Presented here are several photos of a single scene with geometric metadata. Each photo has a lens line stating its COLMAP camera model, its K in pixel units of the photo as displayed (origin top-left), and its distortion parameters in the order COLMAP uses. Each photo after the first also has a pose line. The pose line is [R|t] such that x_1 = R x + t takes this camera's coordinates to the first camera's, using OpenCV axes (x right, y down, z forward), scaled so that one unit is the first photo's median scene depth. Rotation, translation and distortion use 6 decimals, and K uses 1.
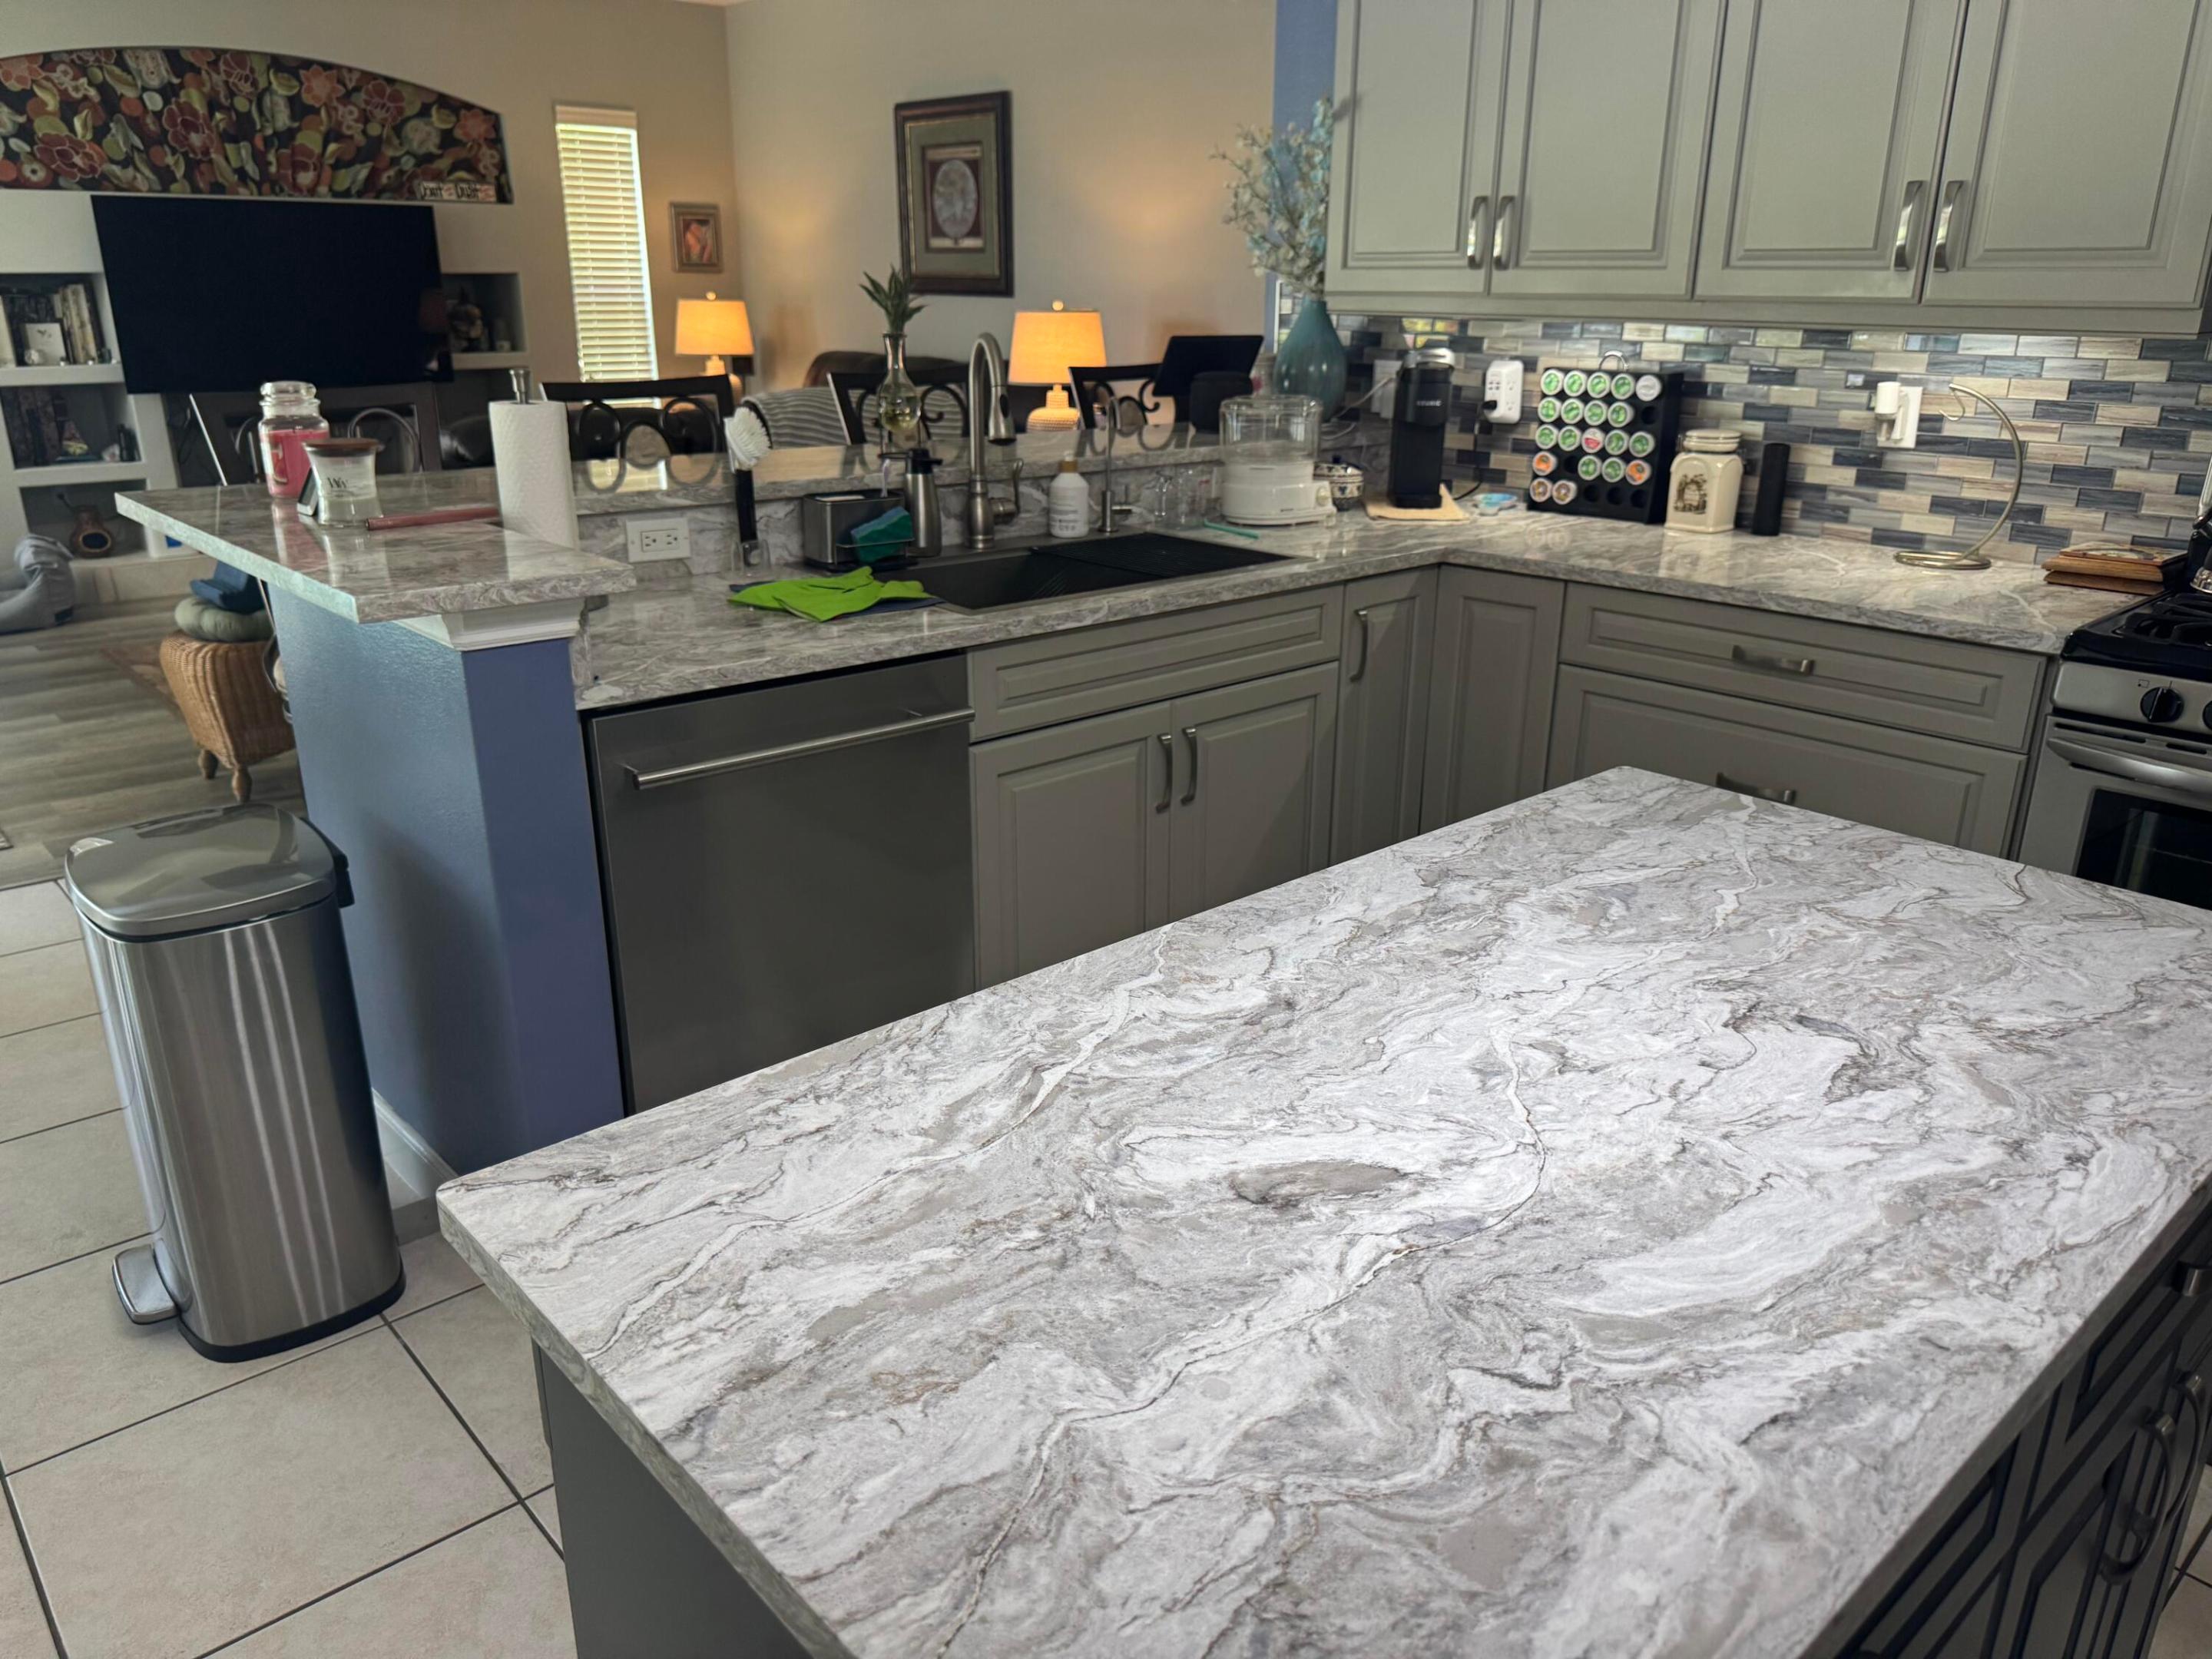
lens RADIAL K [[1562.8, 0, 1106.0], [0, 1562.8, 829.5], [0, 0, 1]] dist [0.008119, 0.002047]
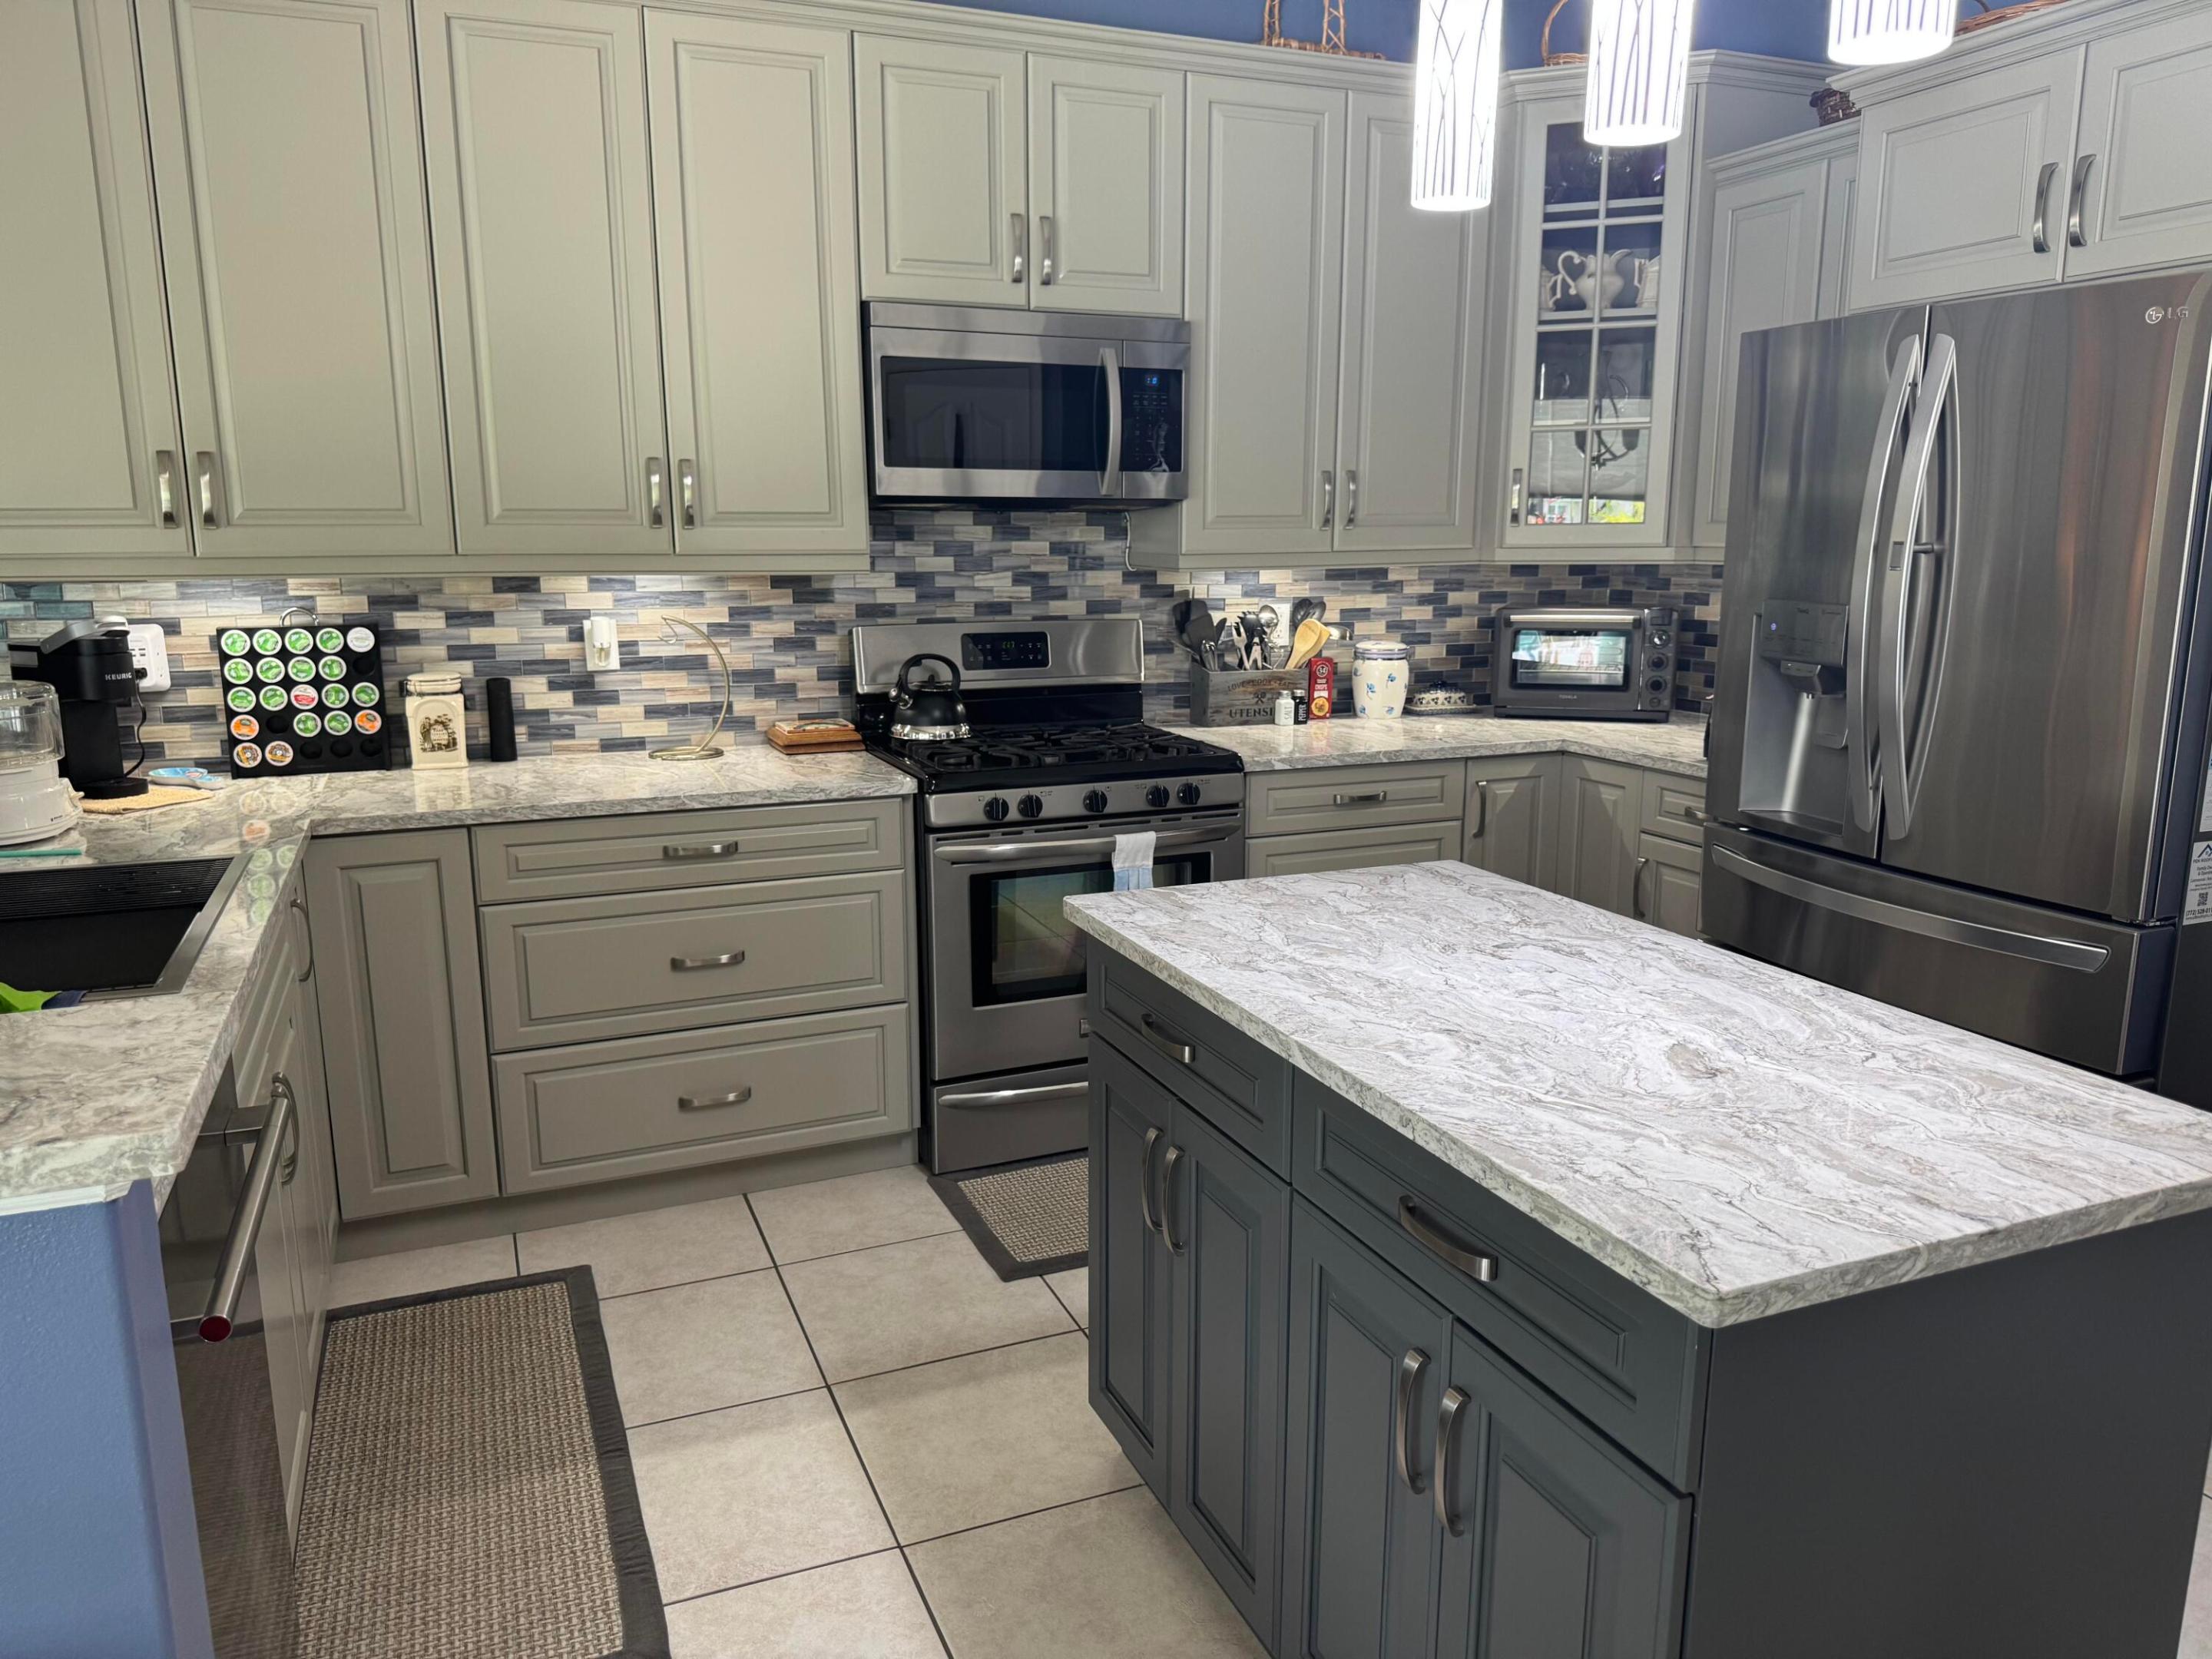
lens RADIAL K [[1561.1, 0, 1089.8], [0, 1561.1, 826.0], [0, 0, 1]] dist [0.070071, -0.104373]
pose [[0.342139, -0.187586, 0.920735, -0.536038], [0.317768, 0.945237, 0.074498, -0.116367], [-0.884288, 0.267091, 0.383011, 0.282165]]
